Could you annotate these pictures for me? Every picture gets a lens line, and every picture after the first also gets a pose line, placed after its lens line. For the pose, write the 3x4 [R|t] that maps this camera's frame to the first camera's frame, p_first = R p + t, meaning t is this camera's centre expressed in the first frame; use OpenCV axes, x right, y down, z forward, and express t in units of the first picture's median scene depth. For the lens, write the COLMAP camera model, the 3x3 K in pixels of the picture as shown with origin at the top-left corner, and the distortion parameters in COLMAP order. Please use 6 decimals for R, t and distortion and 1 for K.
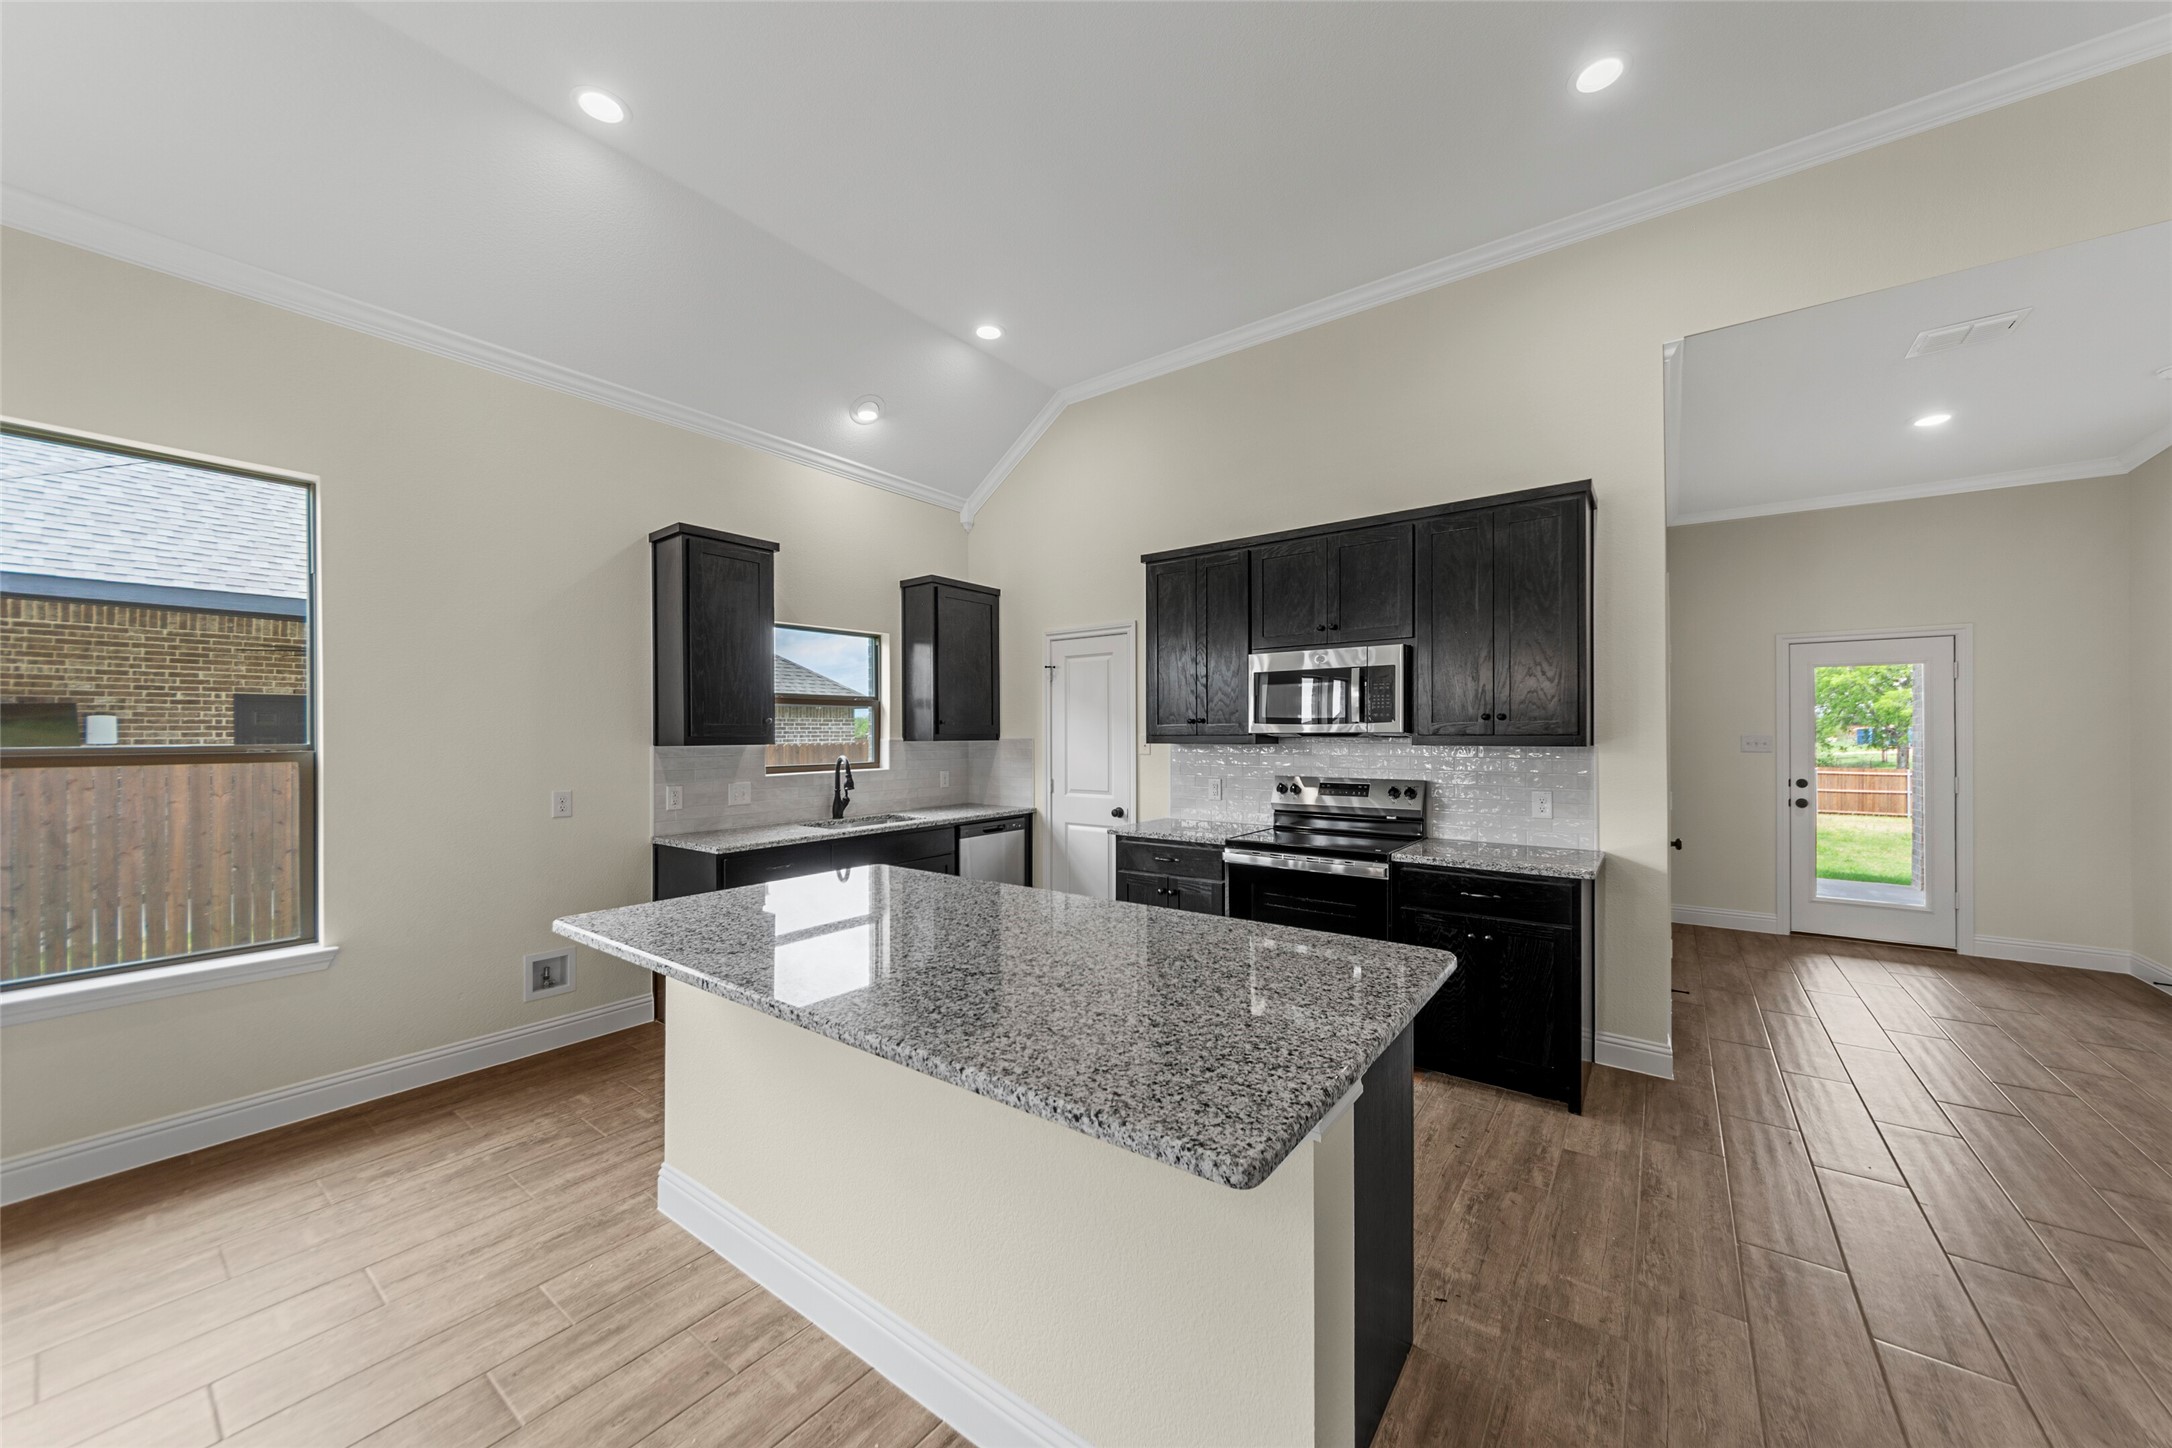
lens RADIAL K [[779.5, 0, 1092.6], [0, 779.5, 734.4], [0, 0, 1]] dist [0.011345, -0.007200]
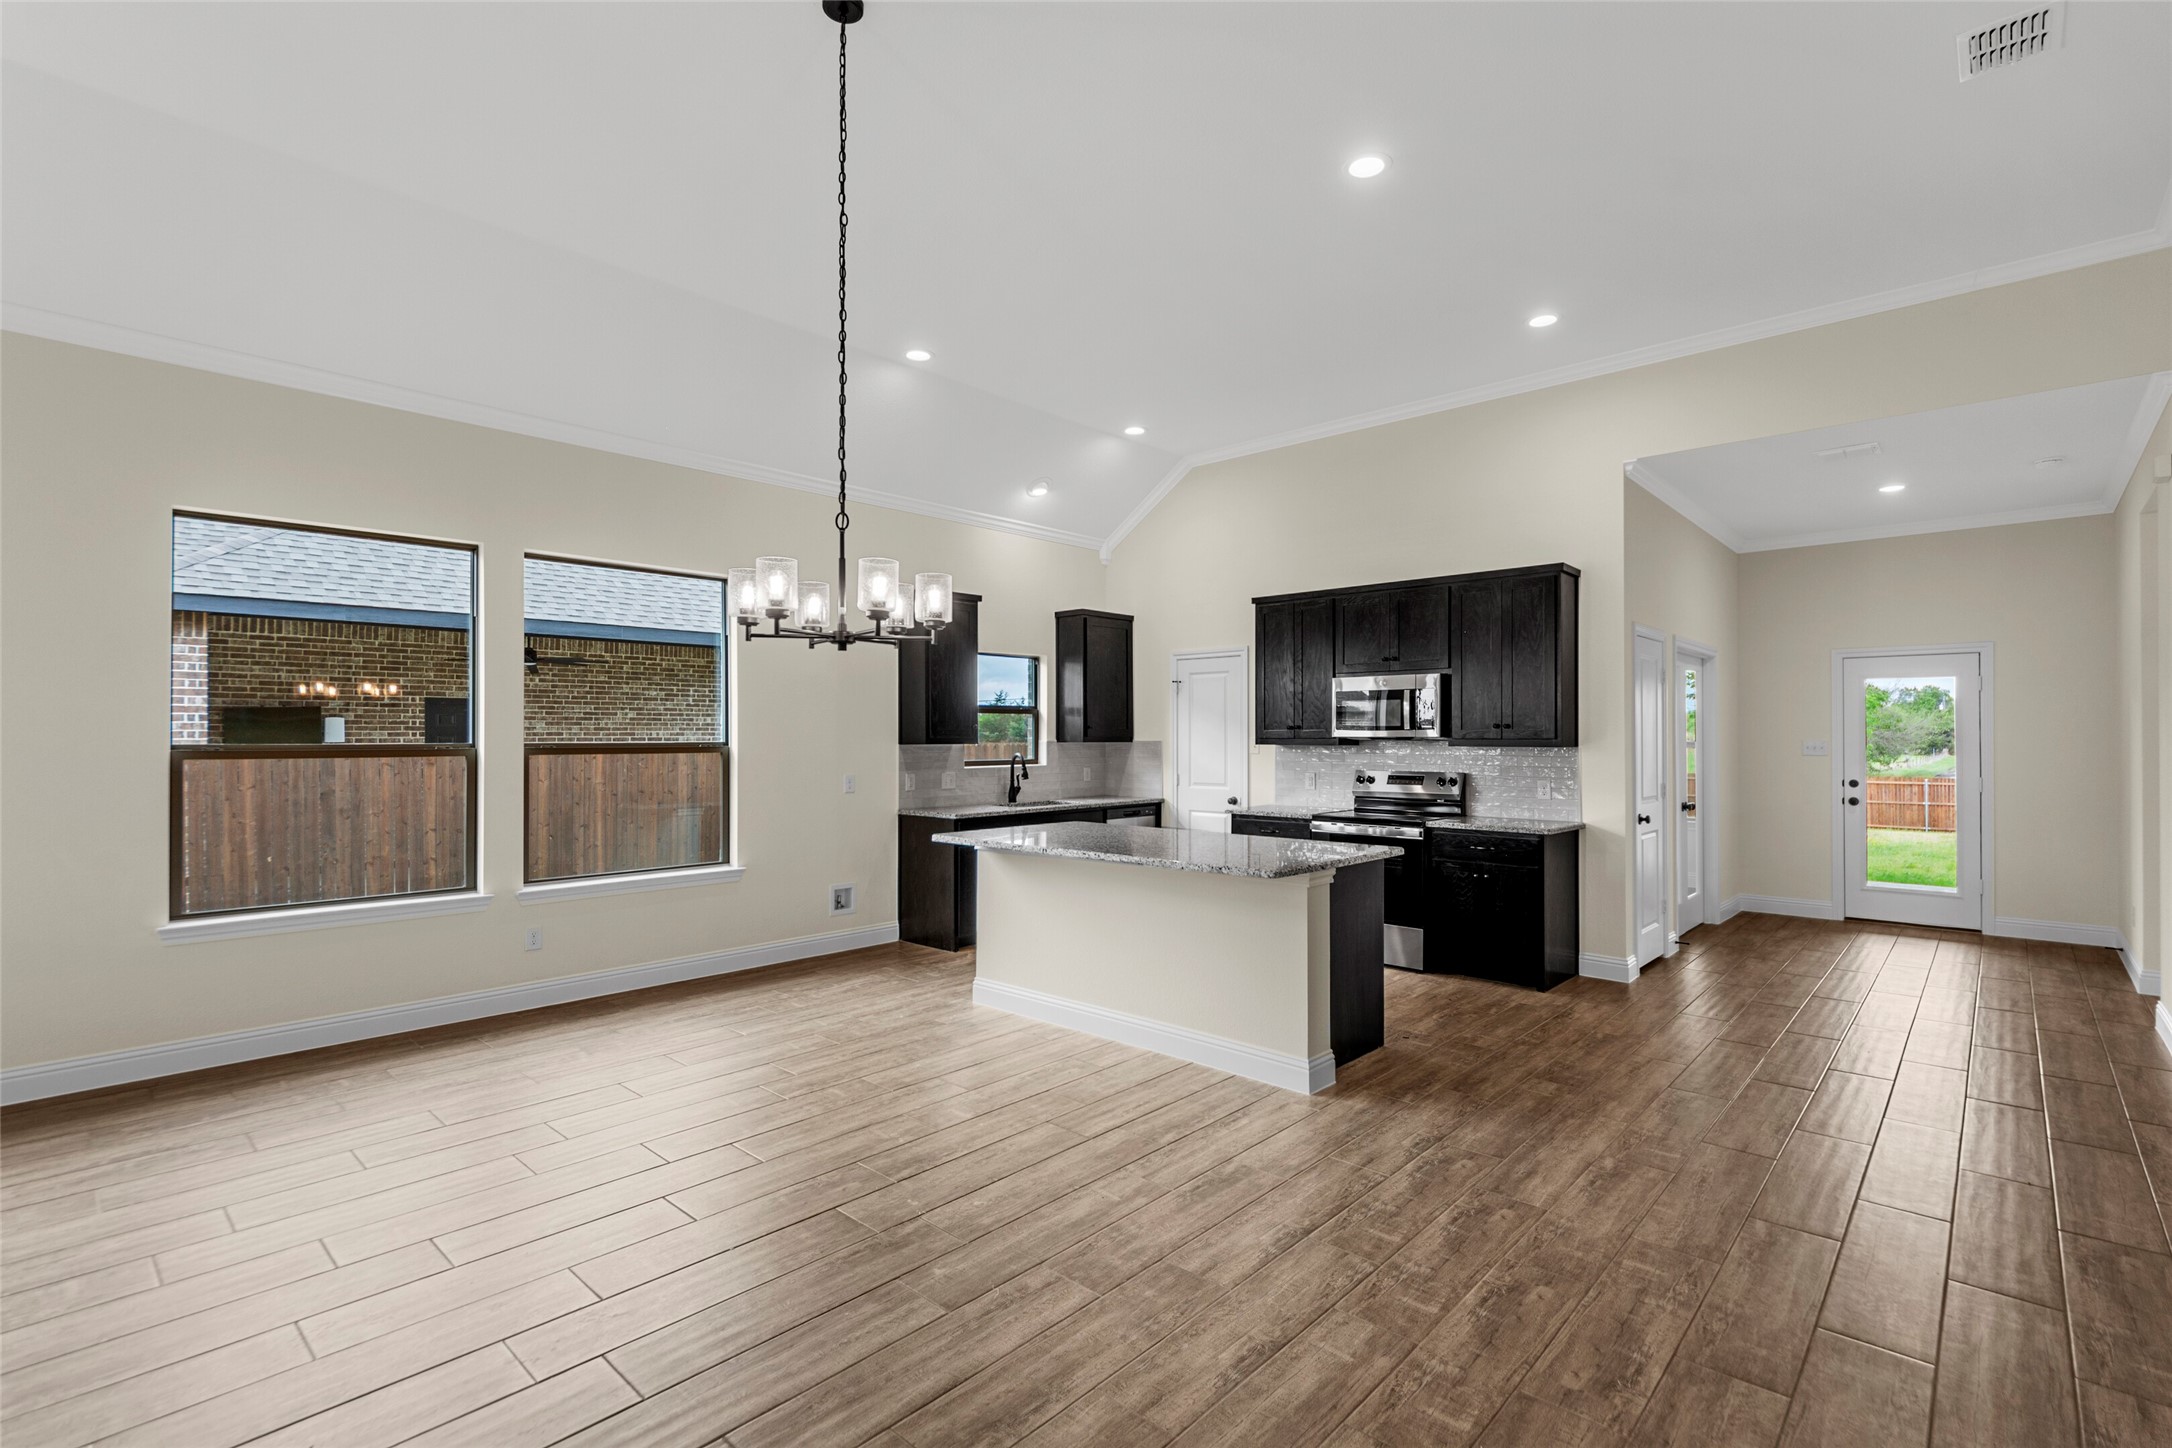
lens RADIAL K [[996.8, 0, 1093.7], [0, 996.8, 729.6], [0, 0, 1]] dist [0.001736, 0.000244]
pose [[0.994609, 0.002806, -0.103654, -0.025480], [-0.003481, 0.999974, -0.006330, -0.001761], [0.103634, 0.006656, 0.994593, -0.653366]]
